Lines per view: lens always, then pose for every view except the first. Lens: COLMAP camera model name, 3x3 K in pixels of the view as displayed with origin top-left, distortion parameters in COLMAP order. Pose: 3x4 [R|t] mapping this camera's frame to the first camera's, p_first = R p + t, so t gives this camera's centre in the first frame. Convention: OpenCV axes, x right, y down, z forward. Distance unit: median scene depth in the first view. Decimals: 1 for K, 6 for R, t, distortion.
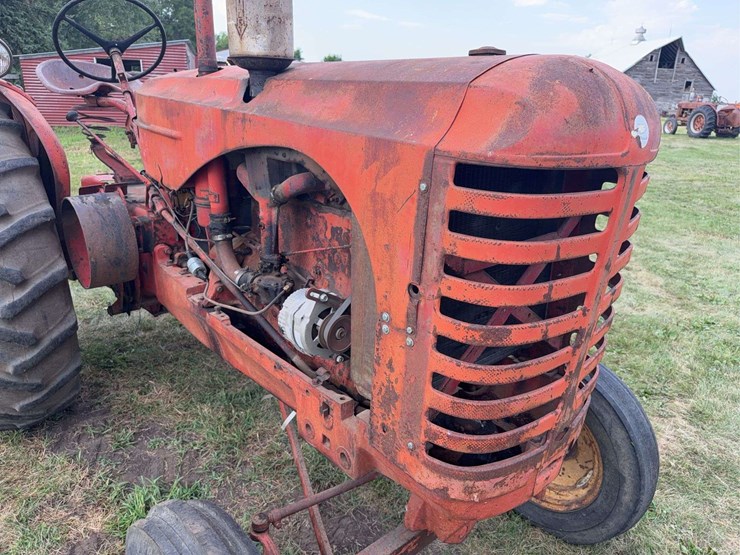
lens RADIAL K [[530.7, 0, 376.9], [0, 530.7, 280.5], [0, 0, 1]] dist [0.022179, -0.036543]
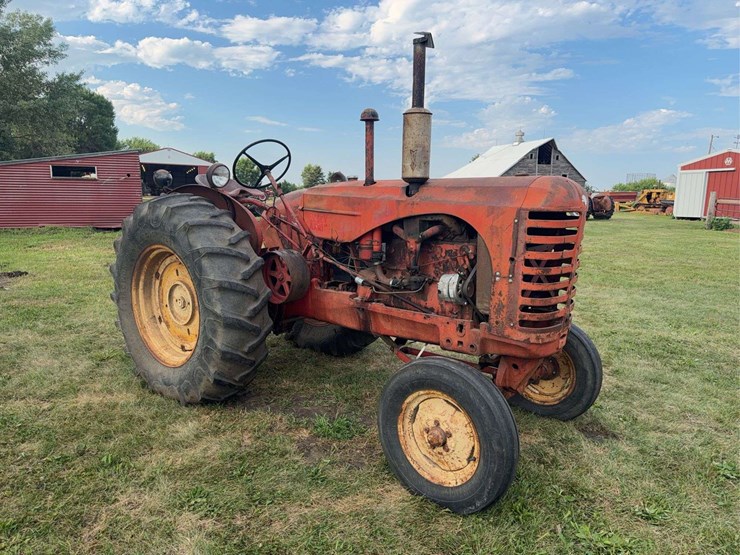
lens RADIAL K [[528.7, 0, 370.0], [0, 528.7, 277.5], [0, 0, 1]] dist [0.039184, -0.051577]
pose [[0.987024, -0.050219, 0.152519, -0.748551], [0.076047, 0.982755, -0.168550, 0.357821], [-0.141425, 0.177962, 0.973822, -1.065475]]
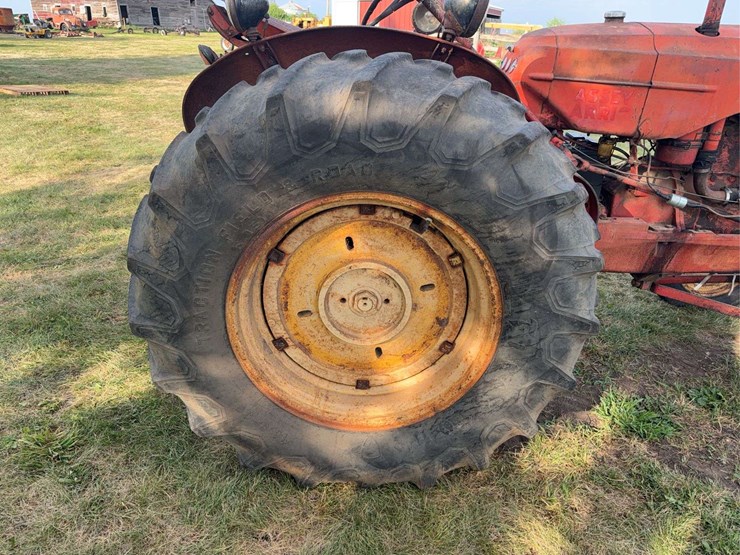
lens RADIAL K [[520.5, 0, 372.2], [0, 520.5, 292.9], [0, 0, 1]] dist [0.148917, -0.195049]
pose [[0.672170, -0.346136, 0.654506, -2.087822], [0.241186, 0.938140, 0.248442, -0.371930], [-0.700012, -0.009137, 0.714072, 0.790401]]
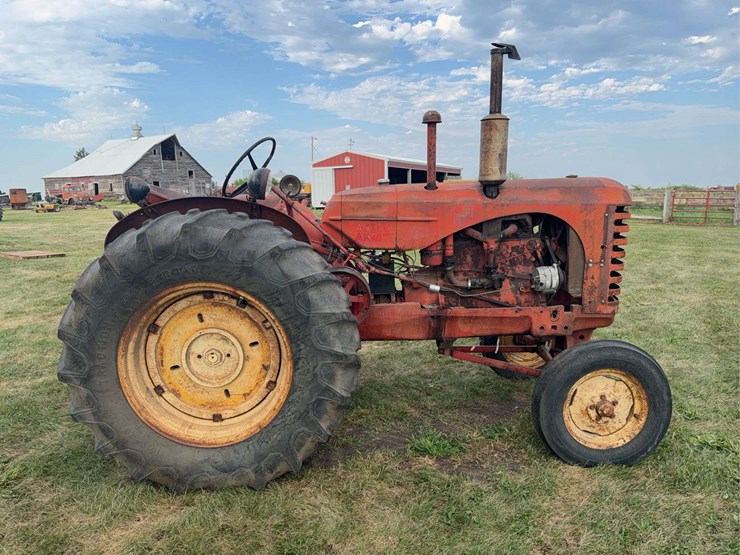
lens RADIAL K [[528.7, 0, 370.0], [0, 528.7, 277.5], [0, 0, 1]] dist [0.039184, -0.051577]
pose [[0.649785, -0.179659, 0.738581, -2.306449], [0.296035, 0.954761, -0.028200, -0.095771], [-0.700102, 0.236970, 0.673575, -0.098380]]
